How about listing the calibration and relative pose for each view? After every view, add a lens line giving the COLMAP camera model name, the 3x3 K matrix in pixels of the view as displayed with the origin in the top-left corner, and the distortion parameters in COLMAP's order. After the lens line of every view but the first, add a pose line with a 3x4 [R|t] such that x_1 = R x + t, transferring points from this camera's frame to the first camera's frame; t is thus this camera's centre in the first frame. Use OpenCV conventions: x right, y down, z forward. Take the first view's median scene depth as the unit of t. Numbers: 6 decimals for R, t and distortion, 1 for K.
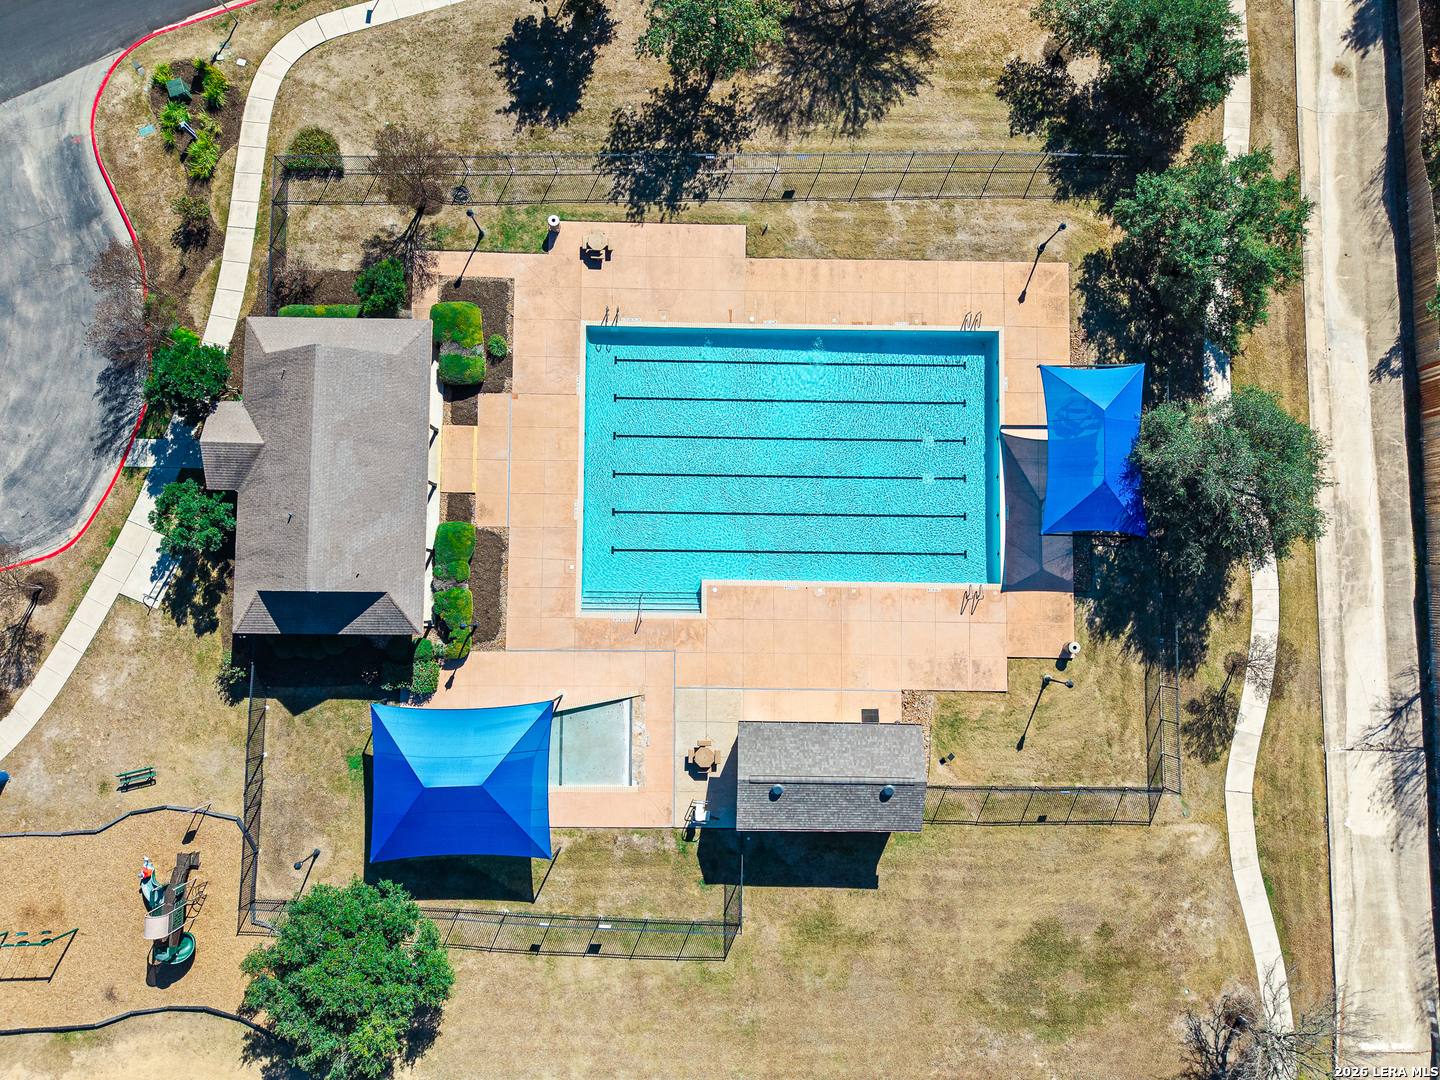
lens RADIAL K [[959.4, 0, 720.0], [0, 959.4, 540.0], [0, 0, 1]] dist [0.036474, -0.045628]
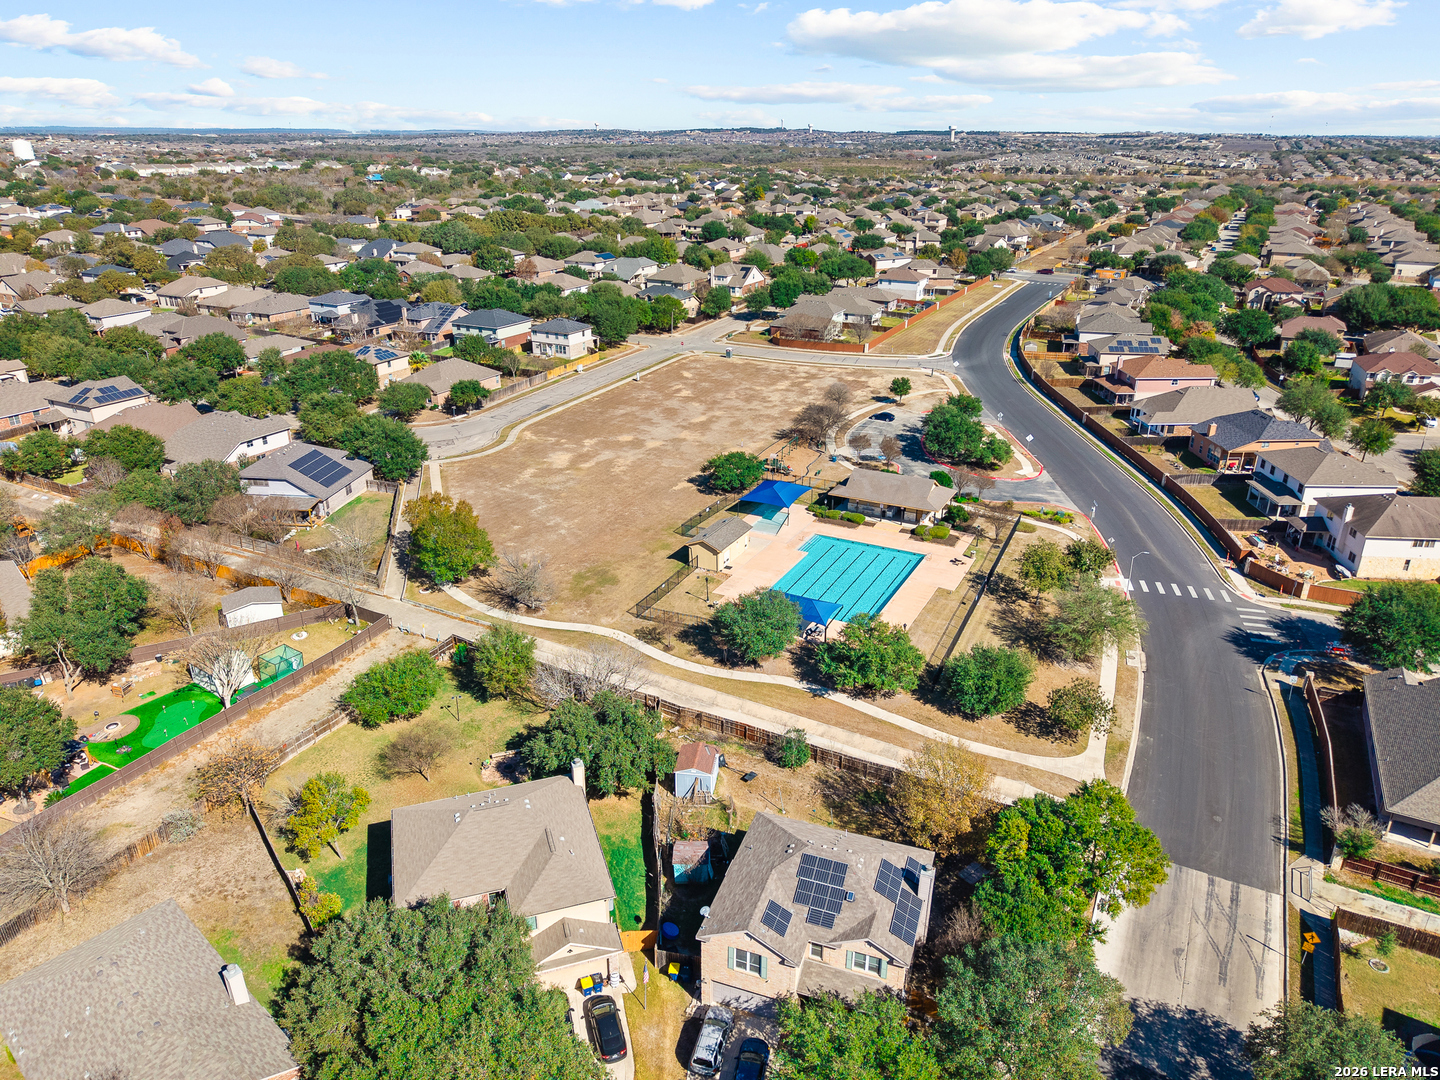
lens RADIAL K [[959.4, 0, 720.0], [0, 959.4, 540.0], [0, 0, 1]] dist [0.036474, -0.045628]
pose [[-0.455660, 0.325911, -0.828345, 2.063460], [-0.887977, -0.101381, 0.448574, -0.836245], [0.062217, 0.939949, 0.335597, 0.138409]]
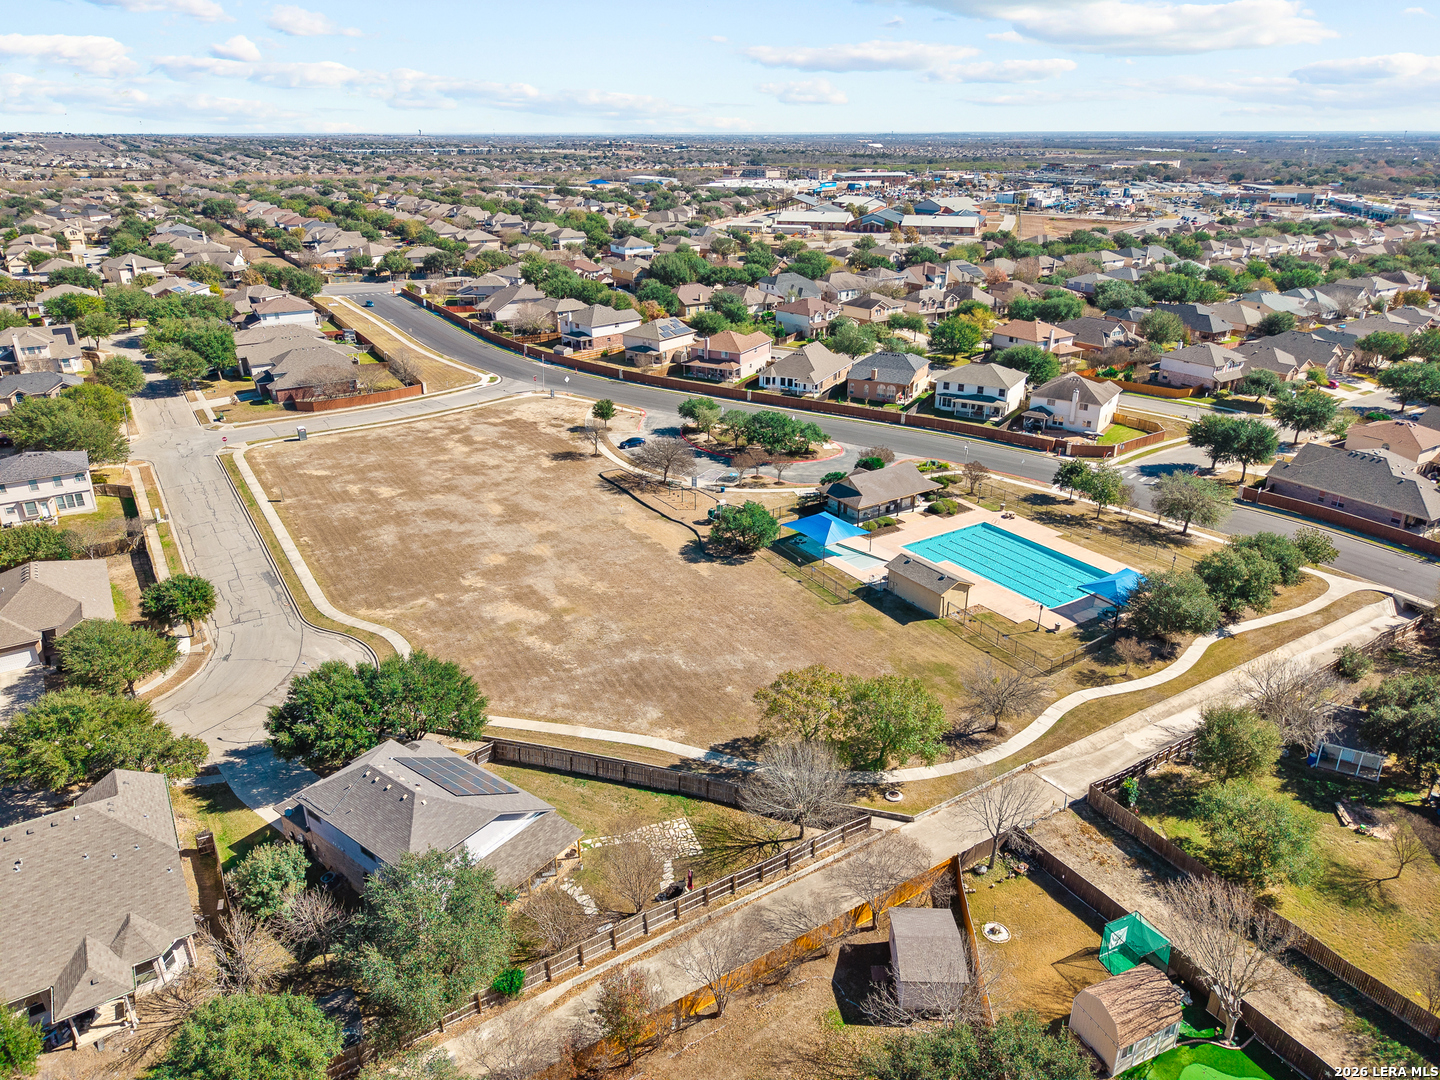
lens RADIAL K [[959.4, 0, 720.0], [0, 959.4, 540.0], [0, 0, 1]] dist [0.036474, -0.045628]
pose [[0.555303, 0.303621, -0.774243, 1.469972], [-0.827625, 0.293212, -0.478606, 1.602929], [0.081703, 0.906554, 0.414106, -0.069482]]
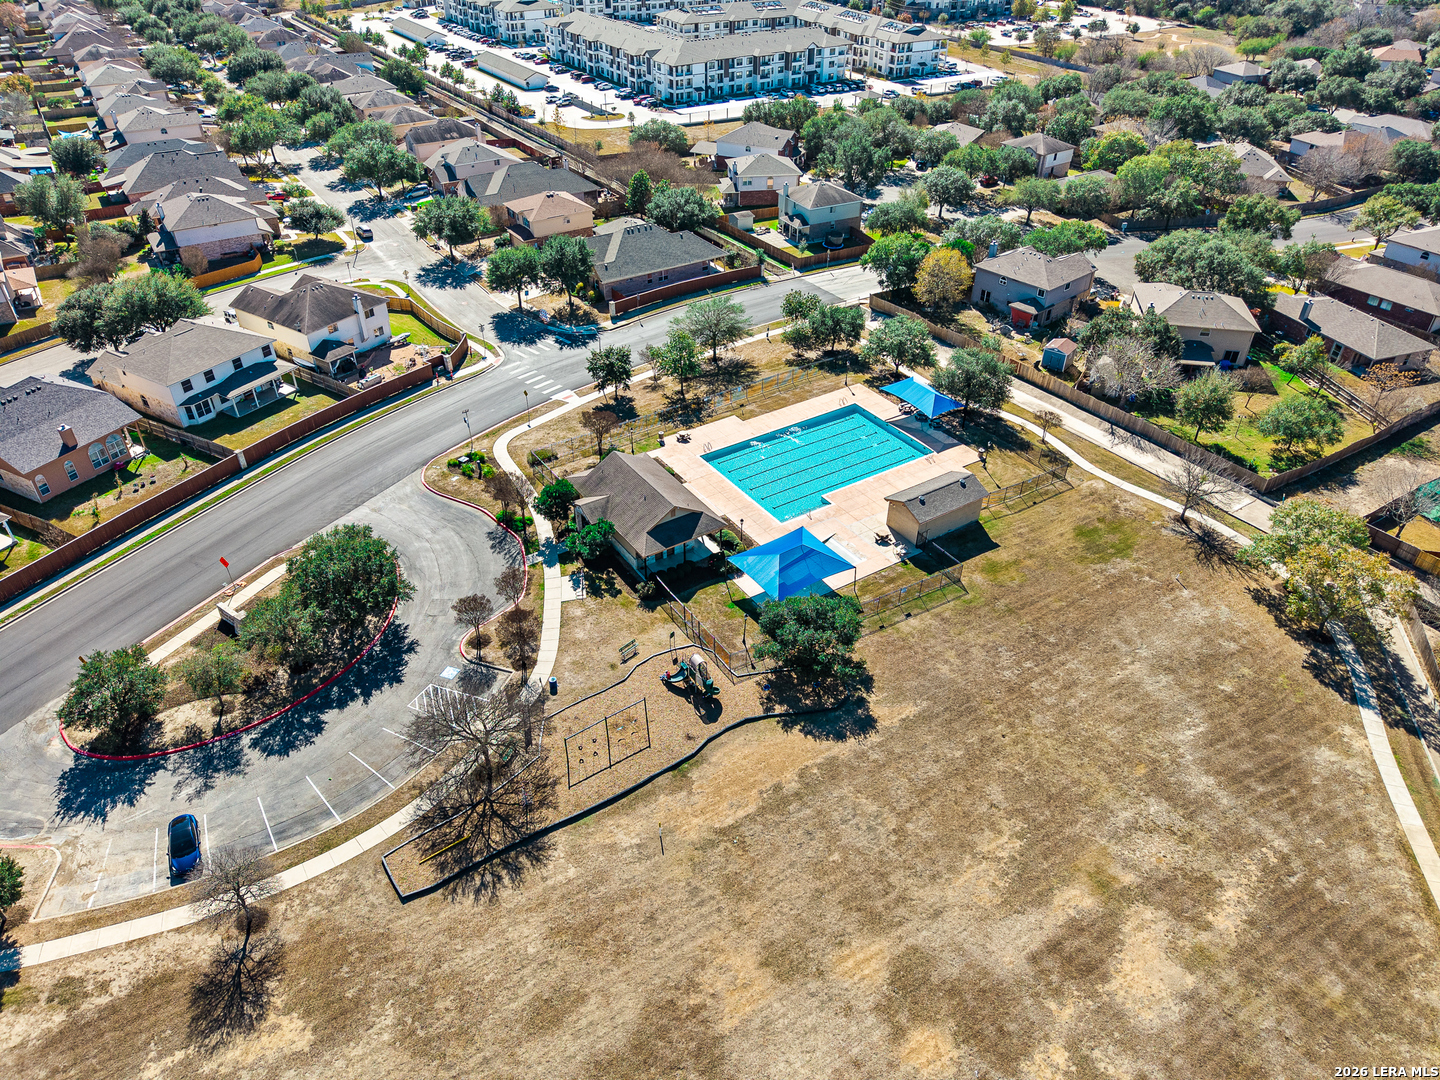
lens RADIAL K [[959.4, 0, 720.0], [0, 959.4, 540.0], [0, 0, 1]] dist [0.036474, -0.045628]
pose [[0.828134, -0.345941, 0.441044, -1.069225], [0.559631, 0.554842, -0.615601, 1.164276], [-0.031748, 0.756621, 0.653082, -0.196885]]
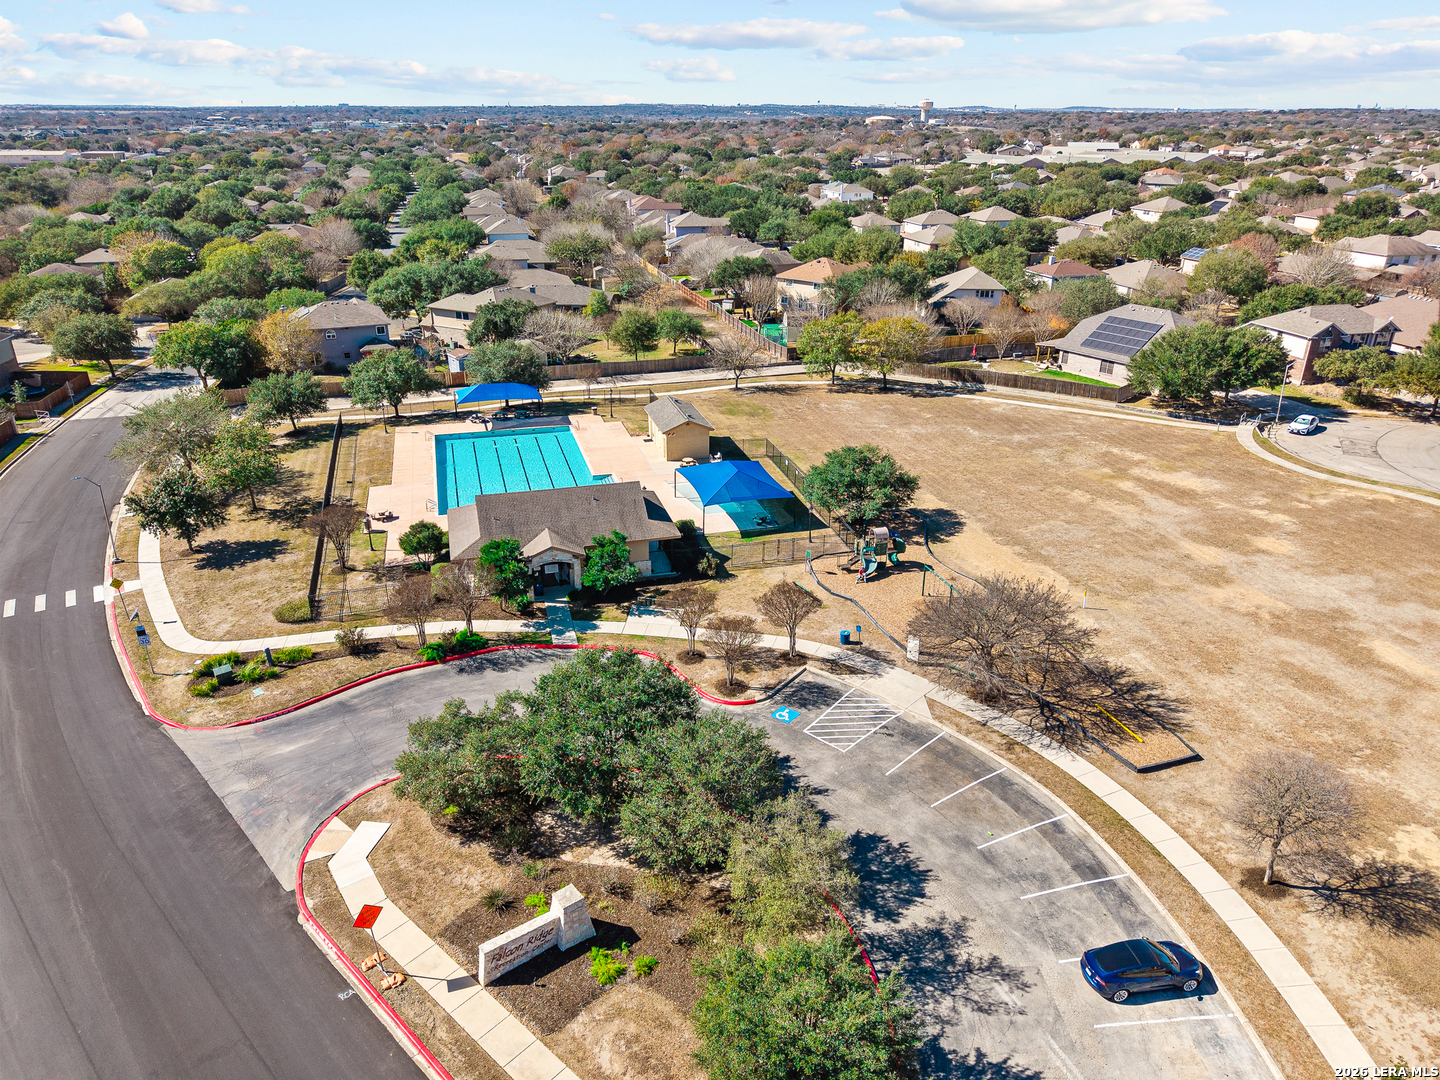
lens RADIAL K [[959.4, 0, 720.0], [0, 959.4, 540.0], [0, 0, 1]] dist [0.036474, -0.045628]
pose [[-0.282062, -0.413485, 0.865720, -1.620225], [0.955209, -0.036816, 0.293634, -0.249125], [-0.089541, 0.909766, 0.405349, 0.377412]]
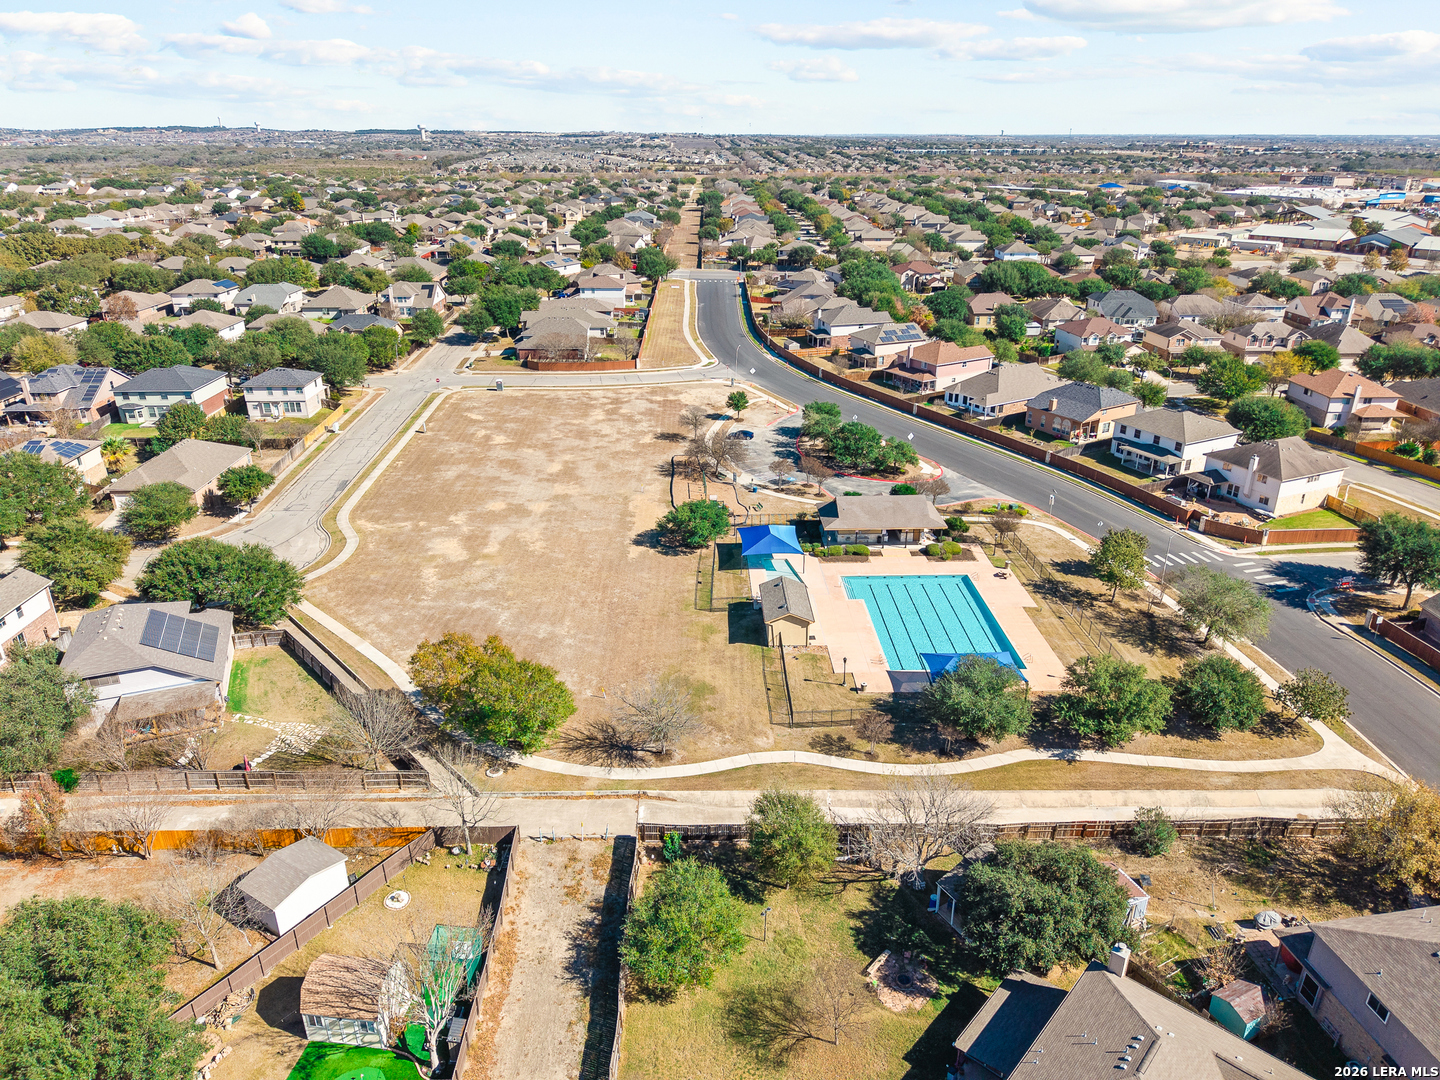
lens RADIAL K [[959.4, 0, 720.0], [0, 959.4, 540.0], [0, 0, 1]] dist [0.036474, -0.045628]
pose [[0.039184, 0.369284, -0.928490, 1.917184], [-0.995744, 0.092001, -0.005431, 0.361665], [0.083417, 0.924752, 0.371317, 0.039174]]
